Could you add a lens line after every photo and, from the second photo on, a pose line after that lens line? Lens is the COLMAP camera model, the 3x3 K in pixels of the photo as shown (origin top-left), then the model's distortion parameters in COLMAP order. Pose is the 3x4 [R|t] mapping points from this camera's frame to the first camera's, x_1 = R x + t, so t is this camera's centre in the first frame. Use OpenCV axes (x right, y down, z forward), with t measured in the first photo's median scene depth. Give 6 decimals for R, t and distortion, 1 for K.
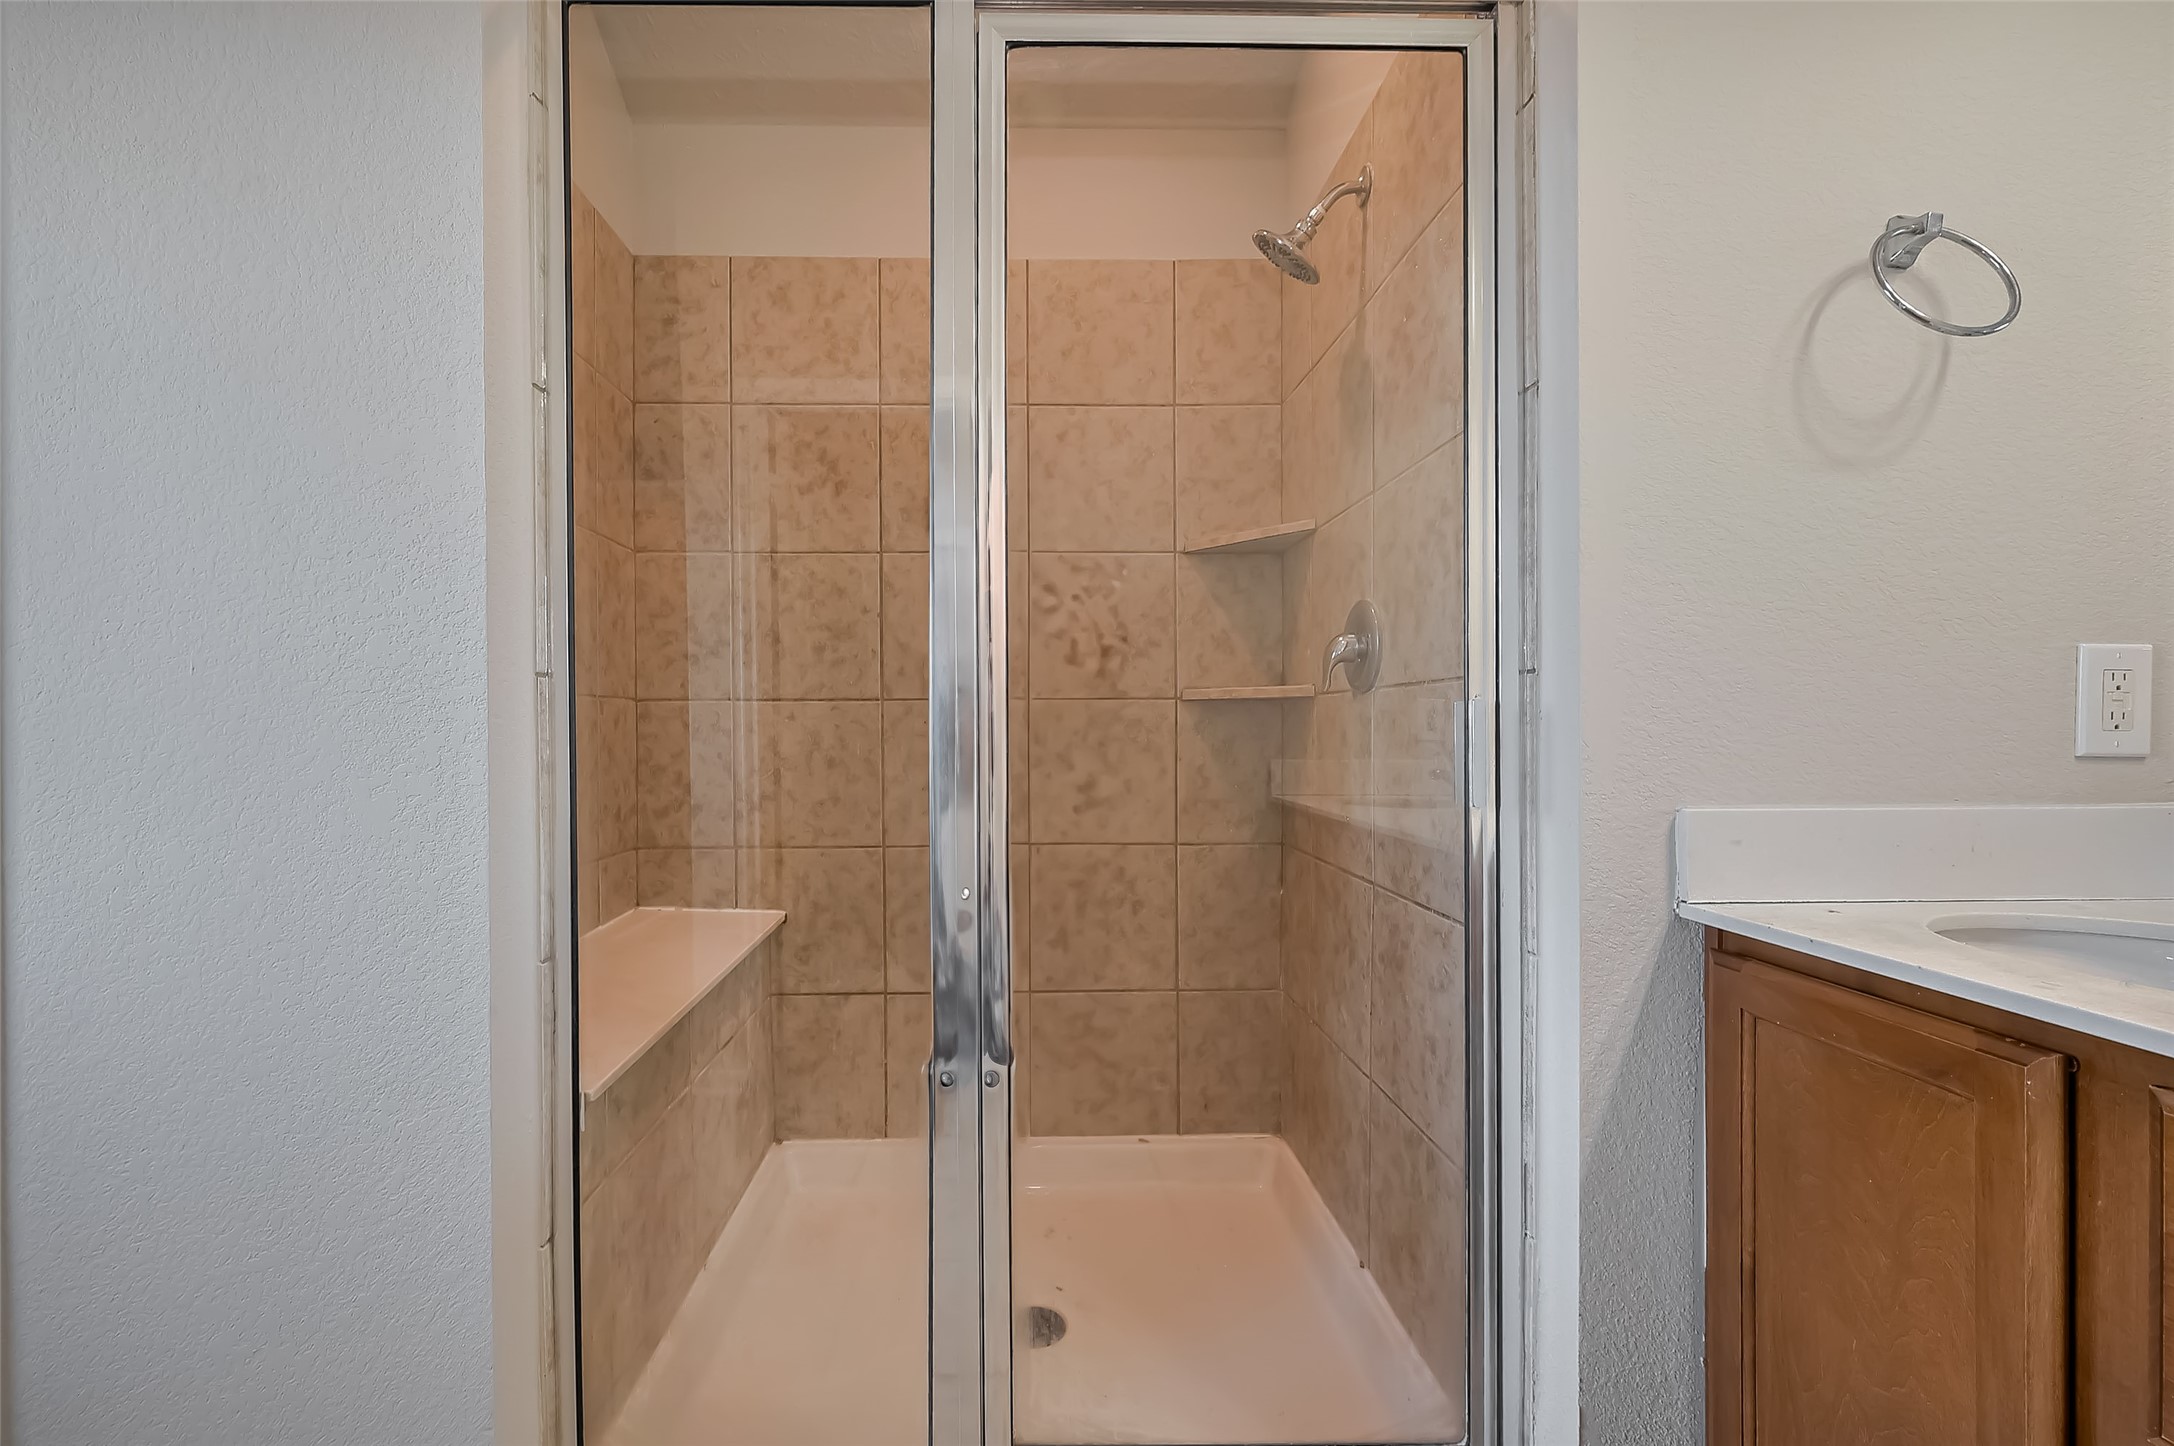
lens RADIAL K [[859.3, 0, 1089.3], [0, 859.3, 733.5], [0, 0, 1]] dist [-0.002010, 0.000584]
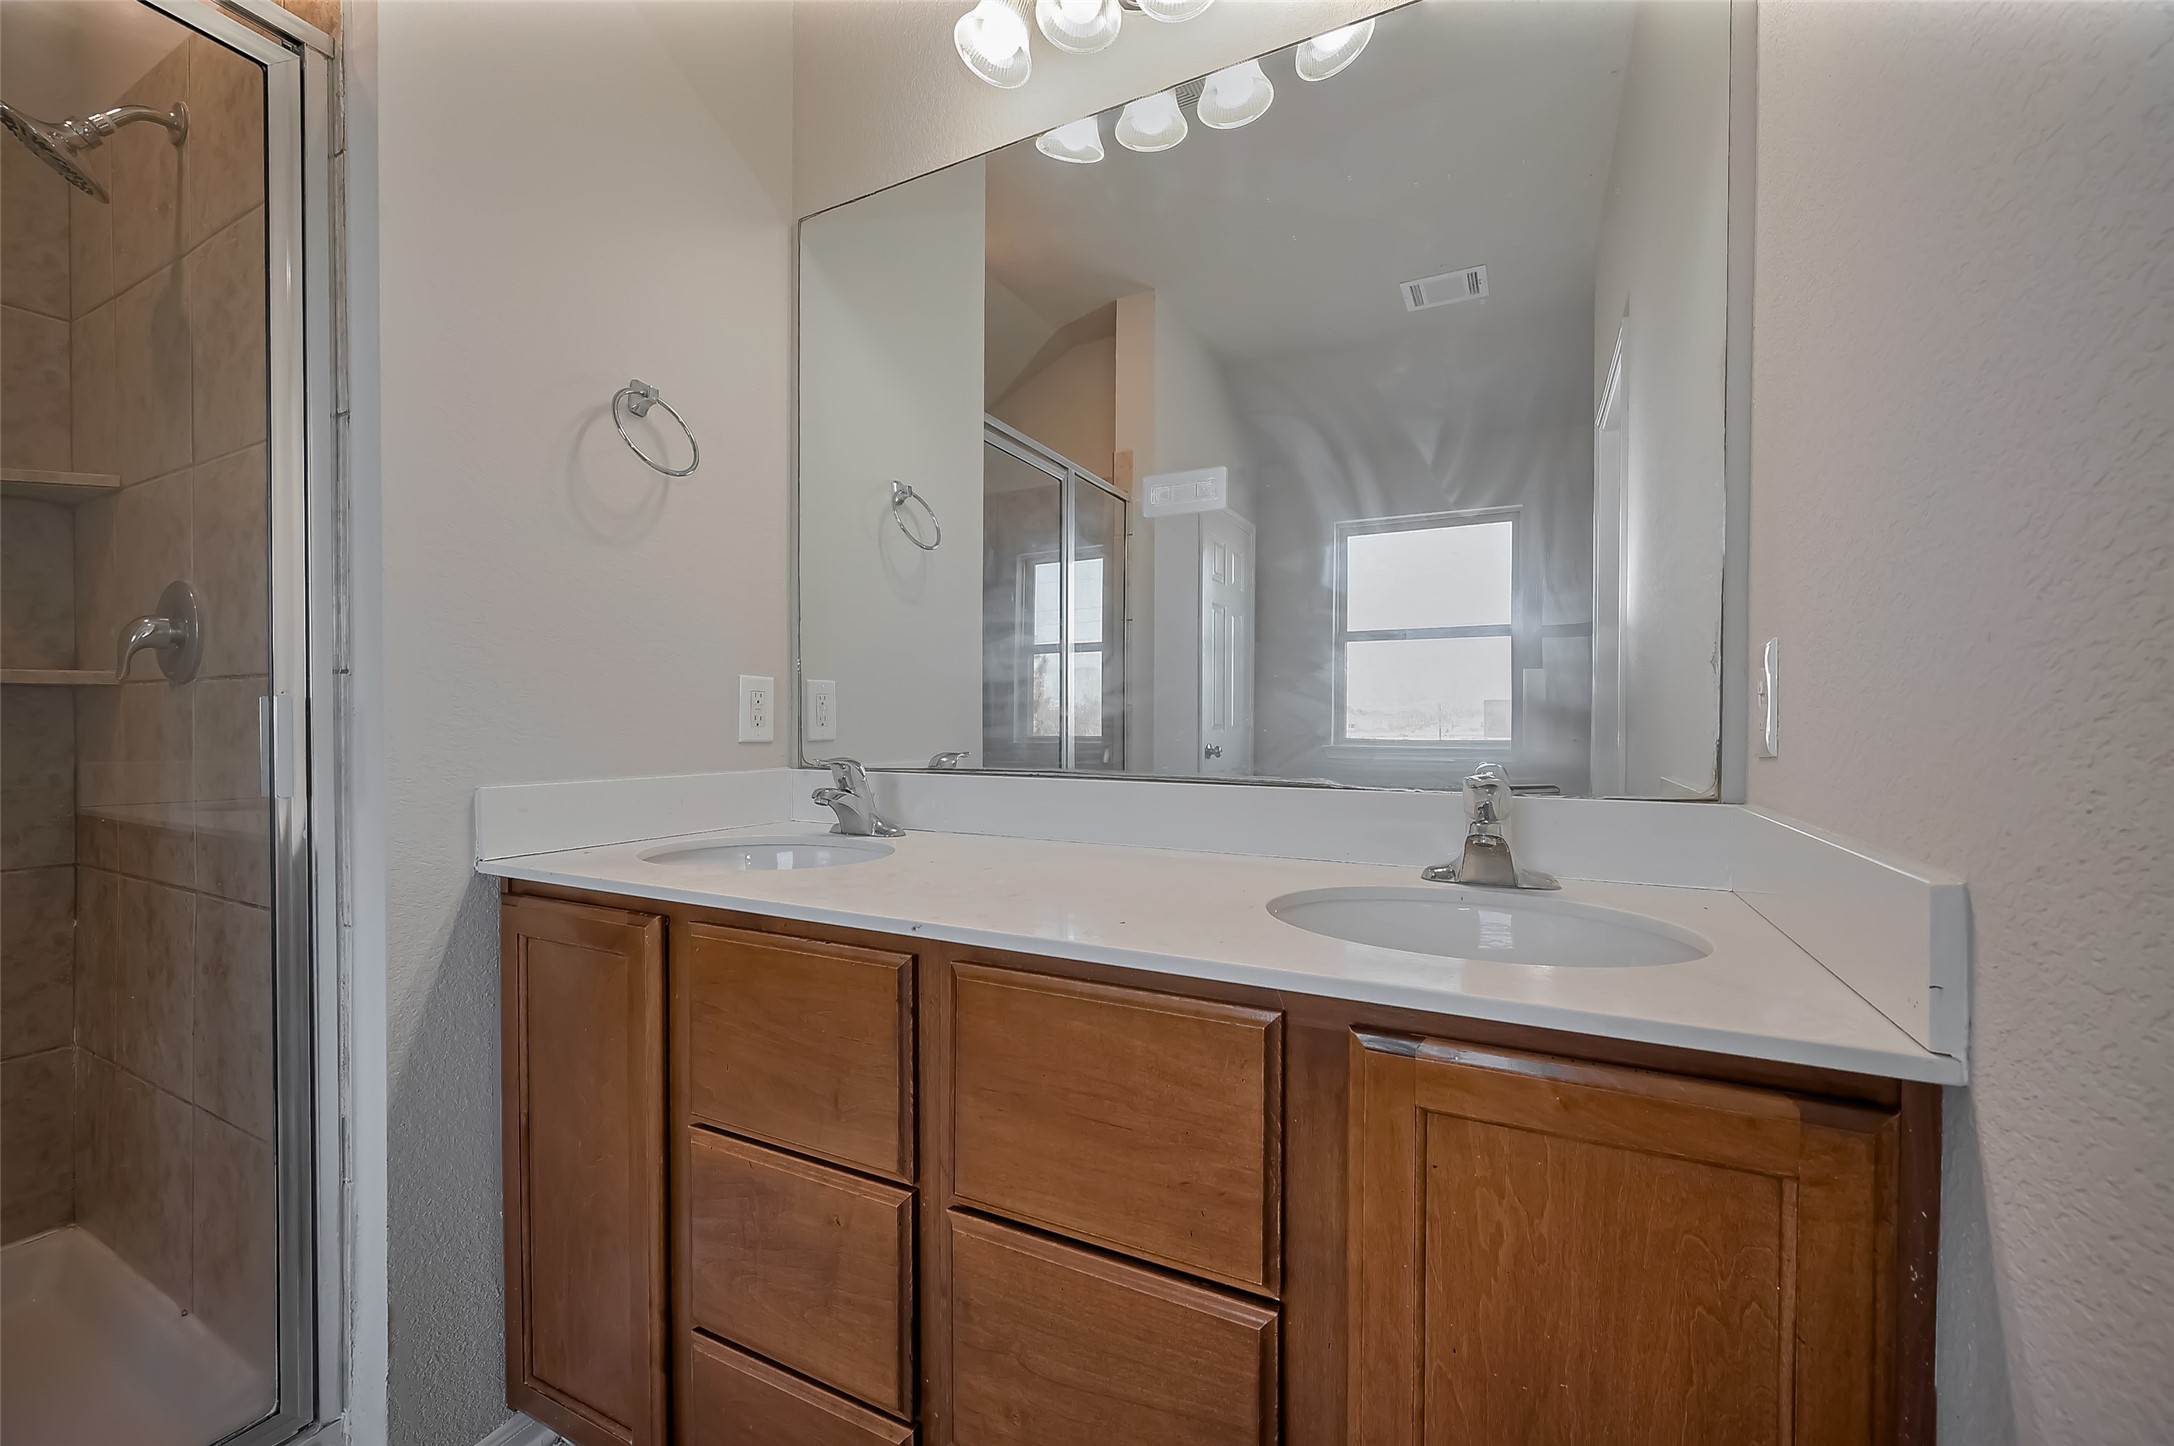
lens RADIAL K [[841.1, 0, 1061.2], [0, 841.1, 735.1], [0, 0, 1]] dist [-0.000983, 0.000344]
pose [[0.539151, -0.004094, 0.842199, 0.098626], [0.000453, 0.999989, 0.004570, 0.004956], [-0.842209, -0.002082, 0.539147, -0.359718]]
